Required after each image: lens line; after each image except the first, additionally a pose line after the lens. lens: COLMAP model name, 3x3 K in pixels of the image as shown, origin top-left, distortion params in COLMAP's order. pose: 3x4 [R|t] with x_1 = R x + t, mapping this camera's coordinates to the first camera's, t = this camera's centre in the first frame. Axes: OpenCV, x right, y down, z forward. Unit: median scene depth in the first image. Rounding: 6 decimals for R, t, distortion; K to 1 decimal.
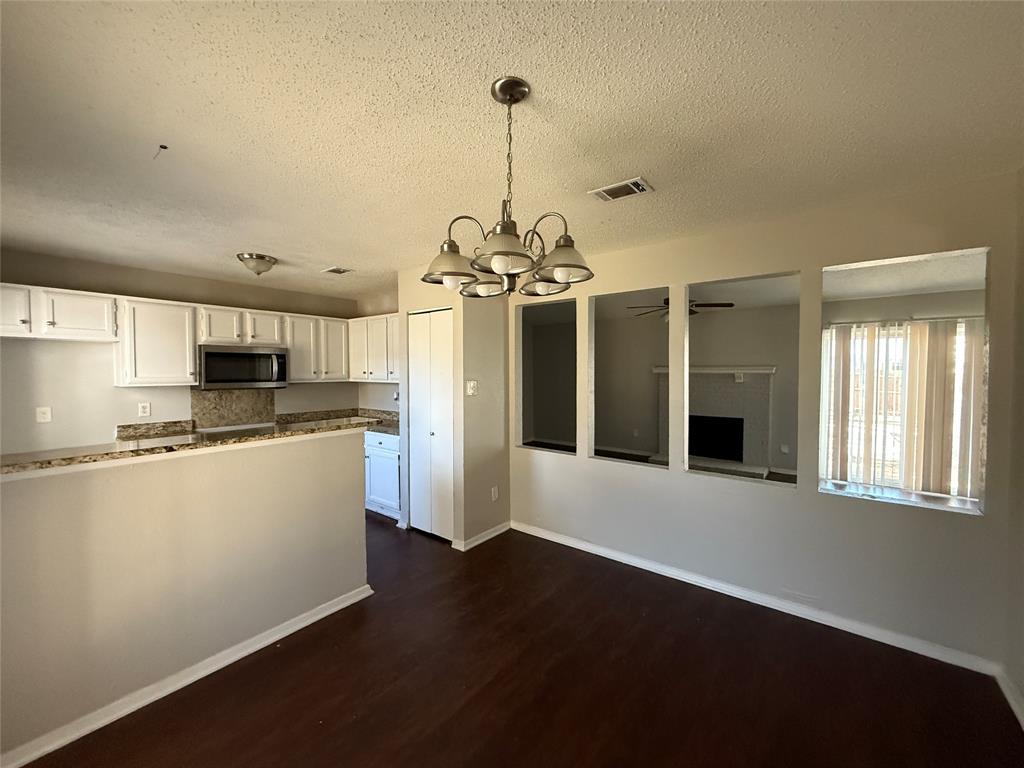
lens RADIAL K [[405.7, 0, 512.0], [0, 405.7, 384.0], [0, 0, 1]] dist [-0.001037, -0.000225]
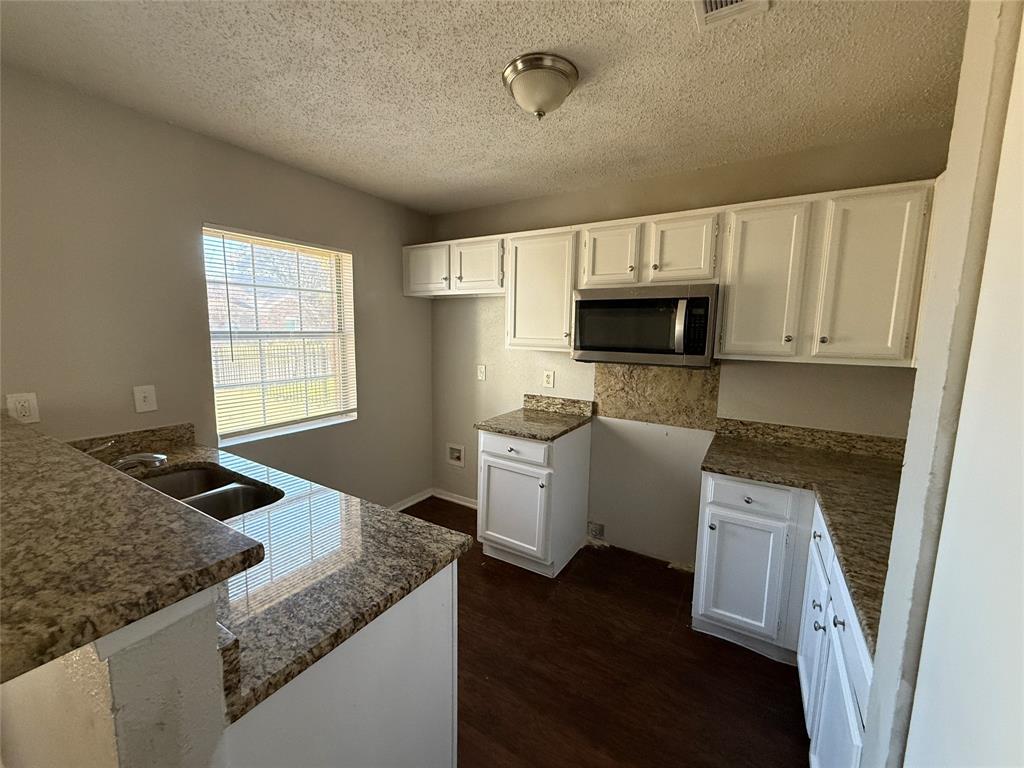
lens RADIAL K [[408.2, 0, 512.0], [0, 408.2, 384.0], [0, 0, 1]] dist [0.002730, 0.000109]
pose [[0.109284, 0.134335, -0.984891, -0.115927], [-0.050076, 0.990312, 0.129518, -0.026339], [0.992748, 0.035165, 0.114952, 0.789225]]
